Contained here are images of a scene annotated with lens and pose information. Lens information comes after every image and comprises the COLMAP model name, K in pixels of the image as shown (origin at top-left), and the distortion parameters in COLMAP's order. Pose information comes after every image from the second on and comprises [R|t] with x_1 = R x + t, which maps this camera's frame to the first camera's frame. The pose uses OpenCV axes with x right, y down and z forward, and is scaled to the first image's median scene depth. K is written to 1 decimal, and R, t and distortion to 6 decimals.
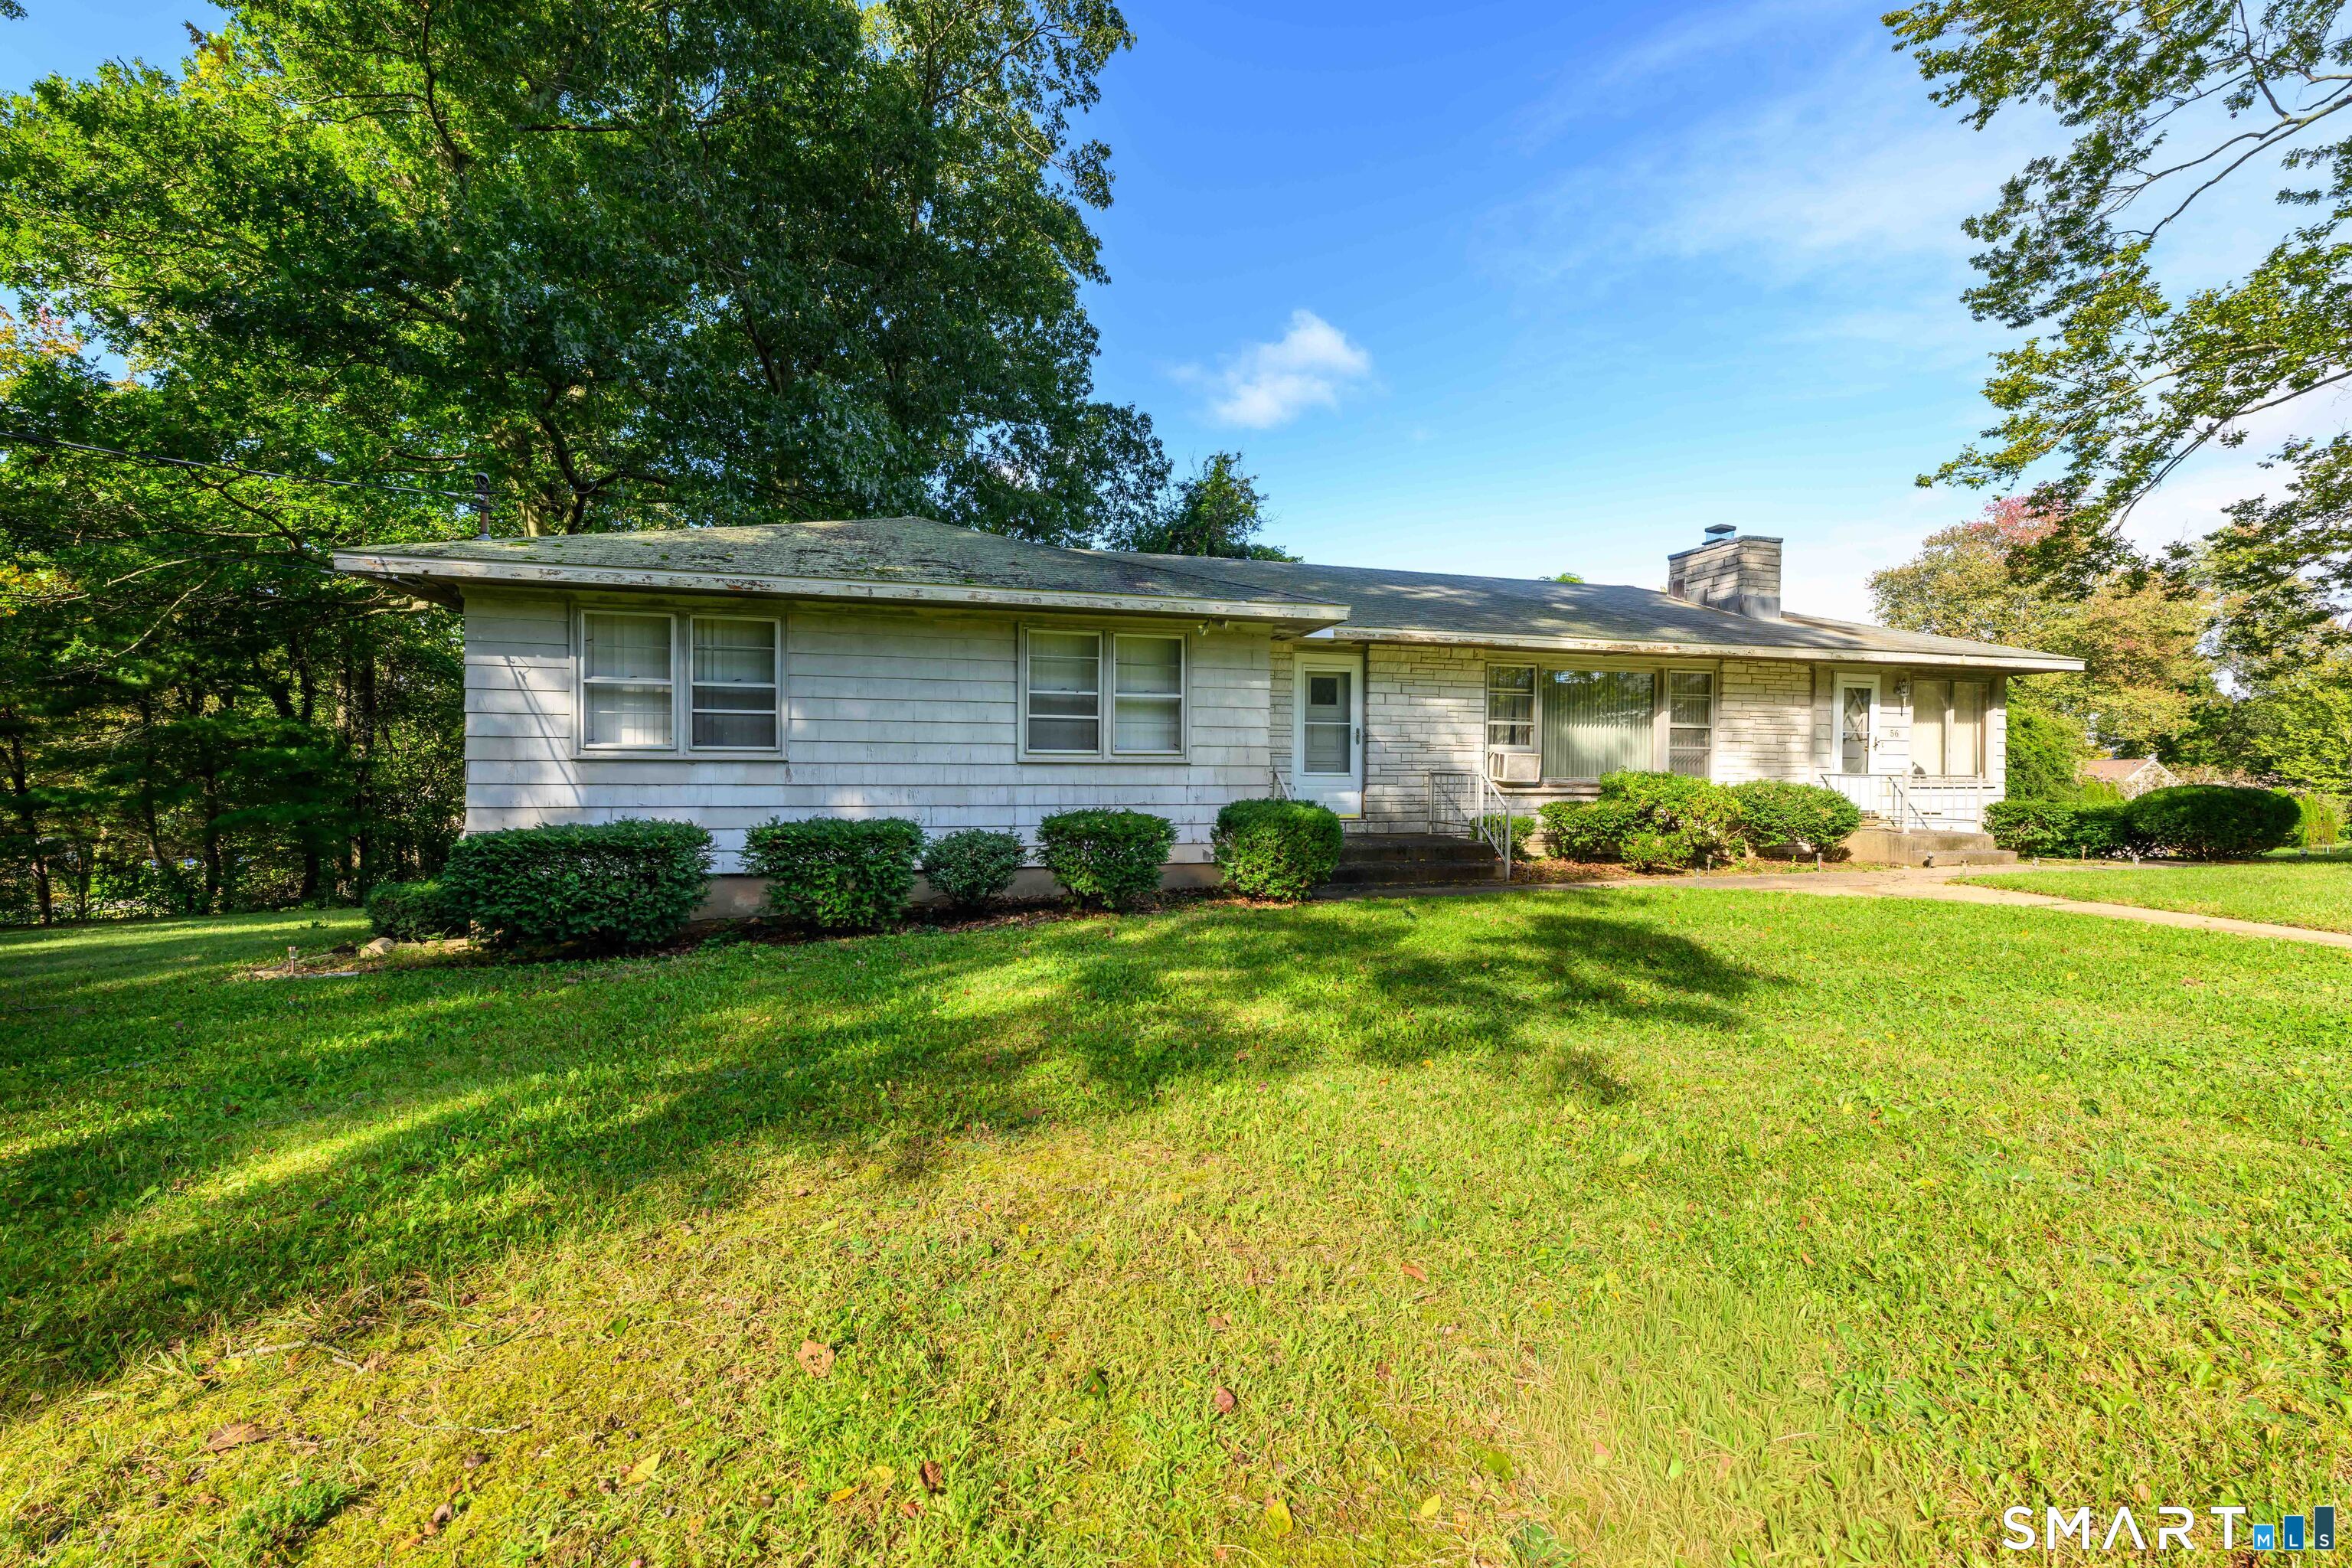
lens RADIAL K [[918.9, 0, 1162.1], [0, 918.9, 794.3], [0, 0, 1]] dist [0.024820, 0.000288]
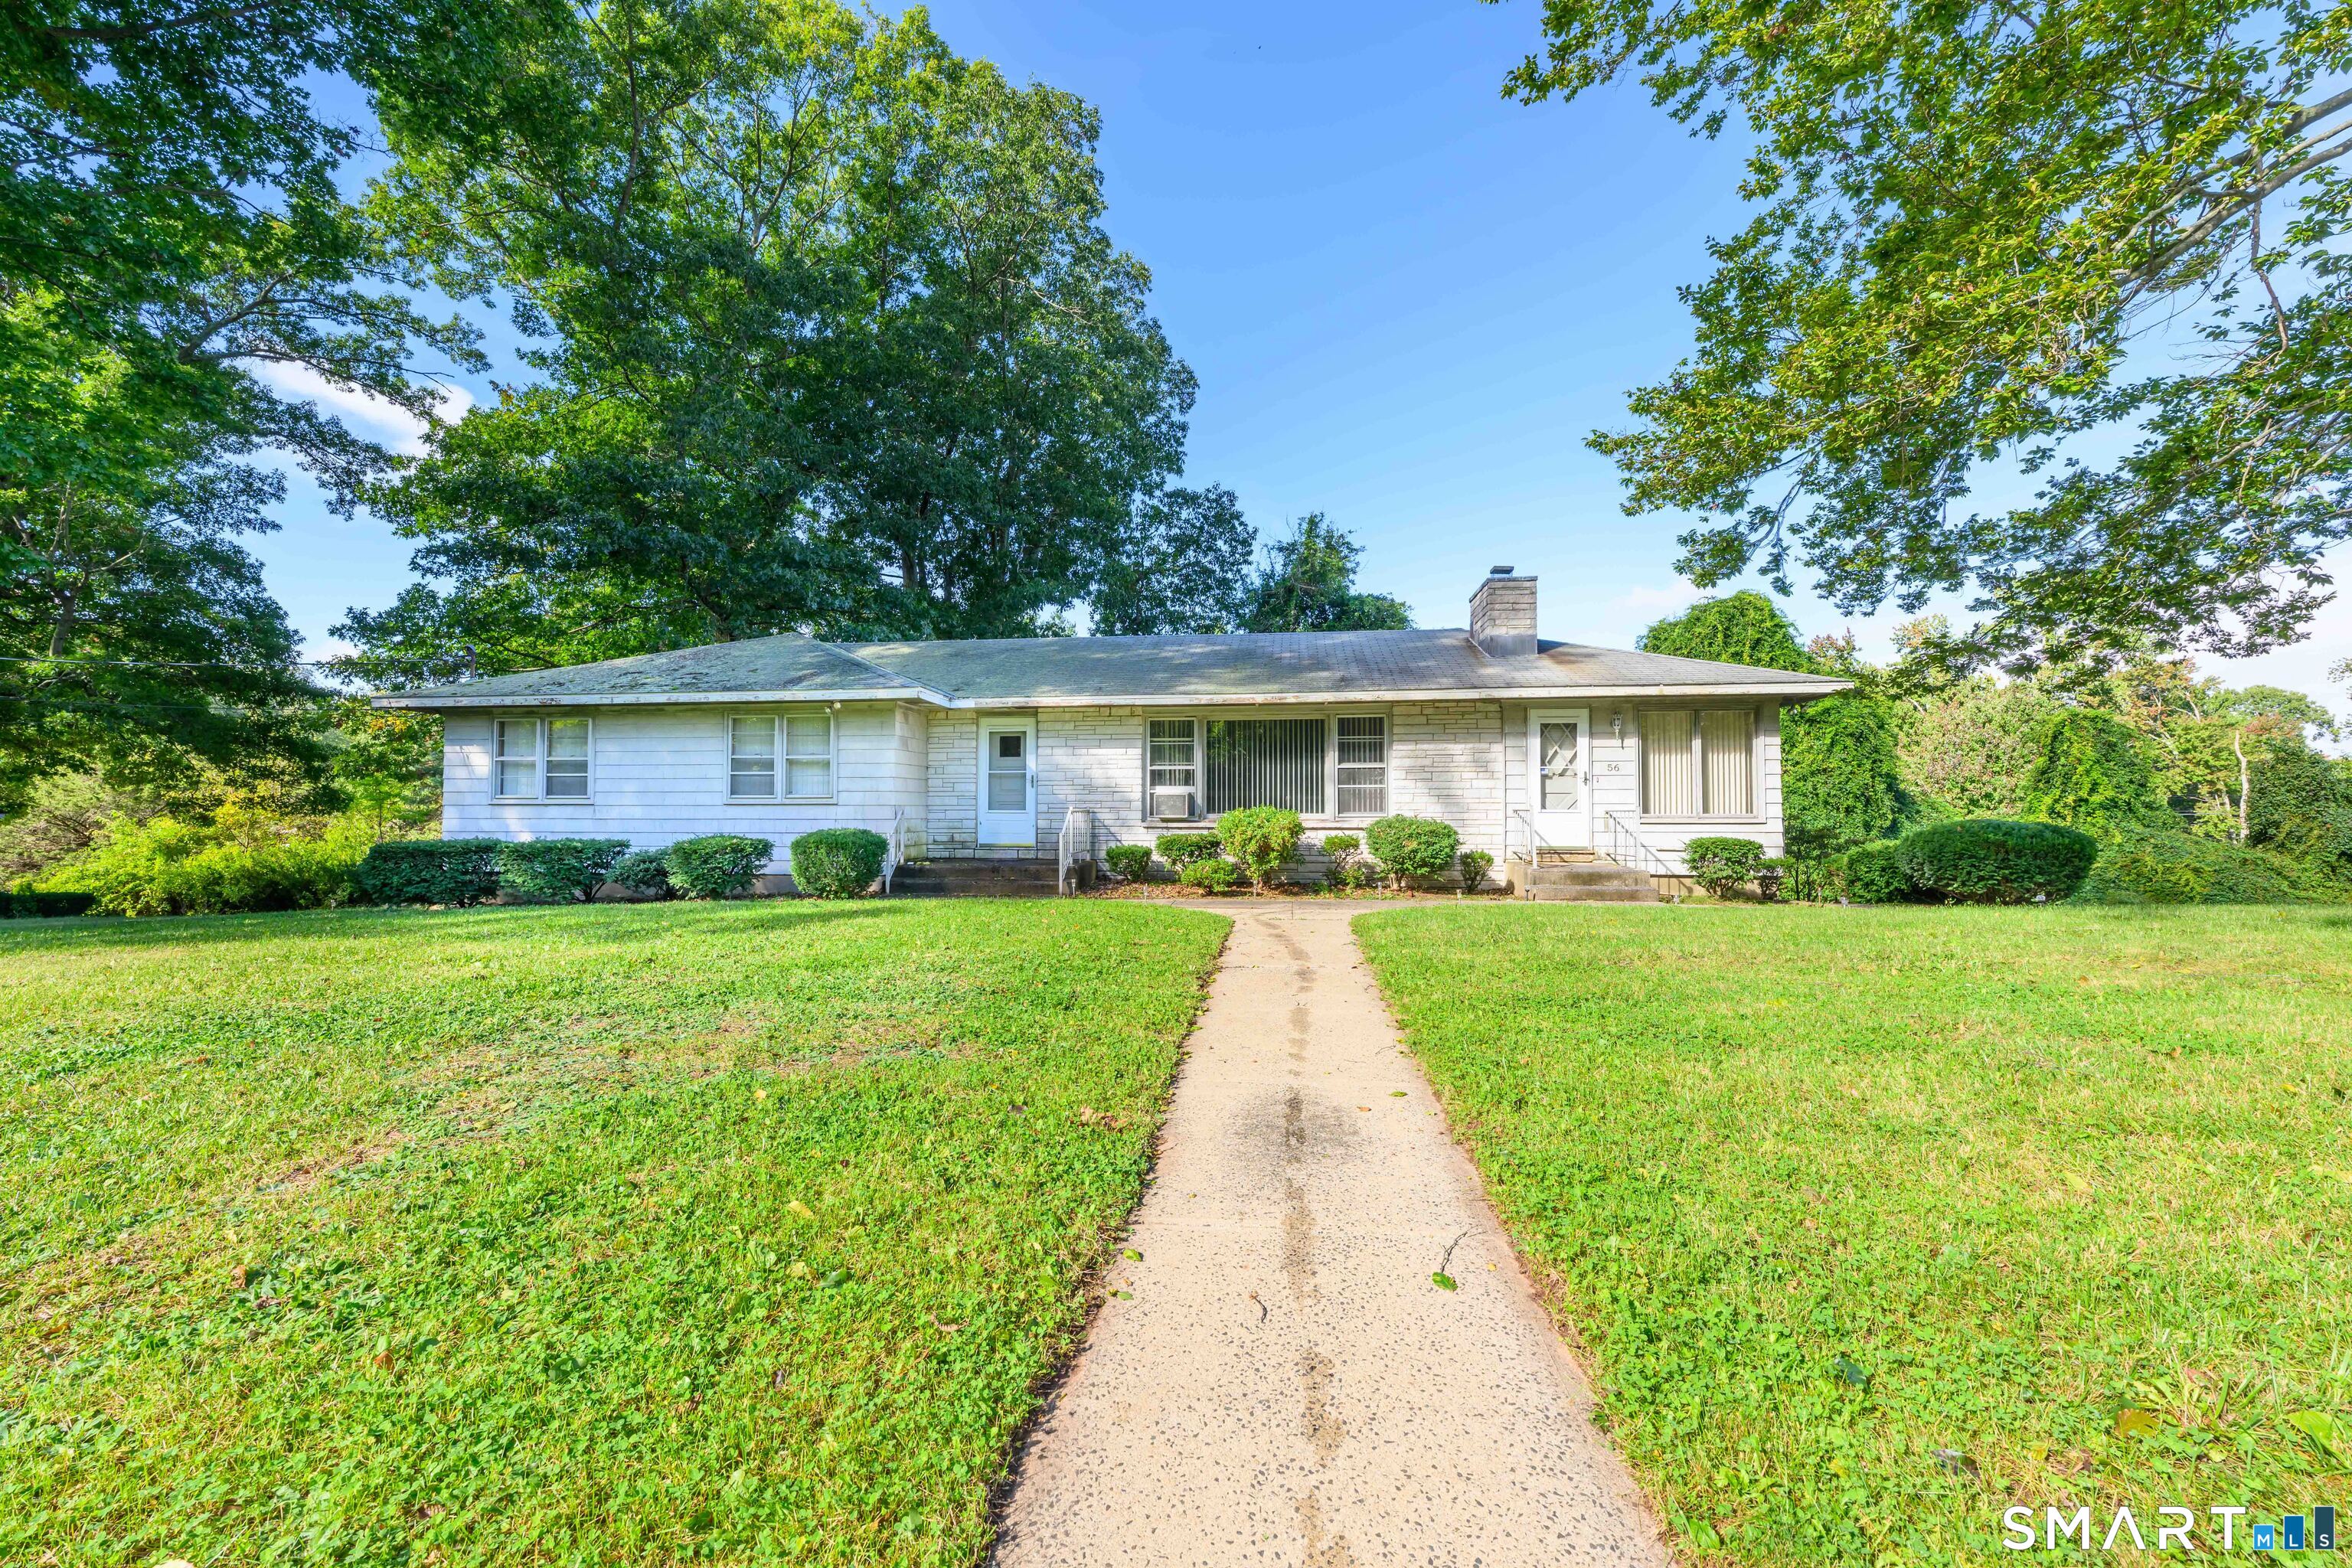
lens RADIAL K [[918.9, 0, 1162.1], [0, 918.9, 794.3], [0, 0, 1]] dist [0.024820, 0.000288]
pose [[0.915322, -0.012516, -0.402527, 0.882444], [-0.007293, 0.998838, -0.047639, 0.013294], [0.402656, 0.046541, 0.914168, -0.074966]]
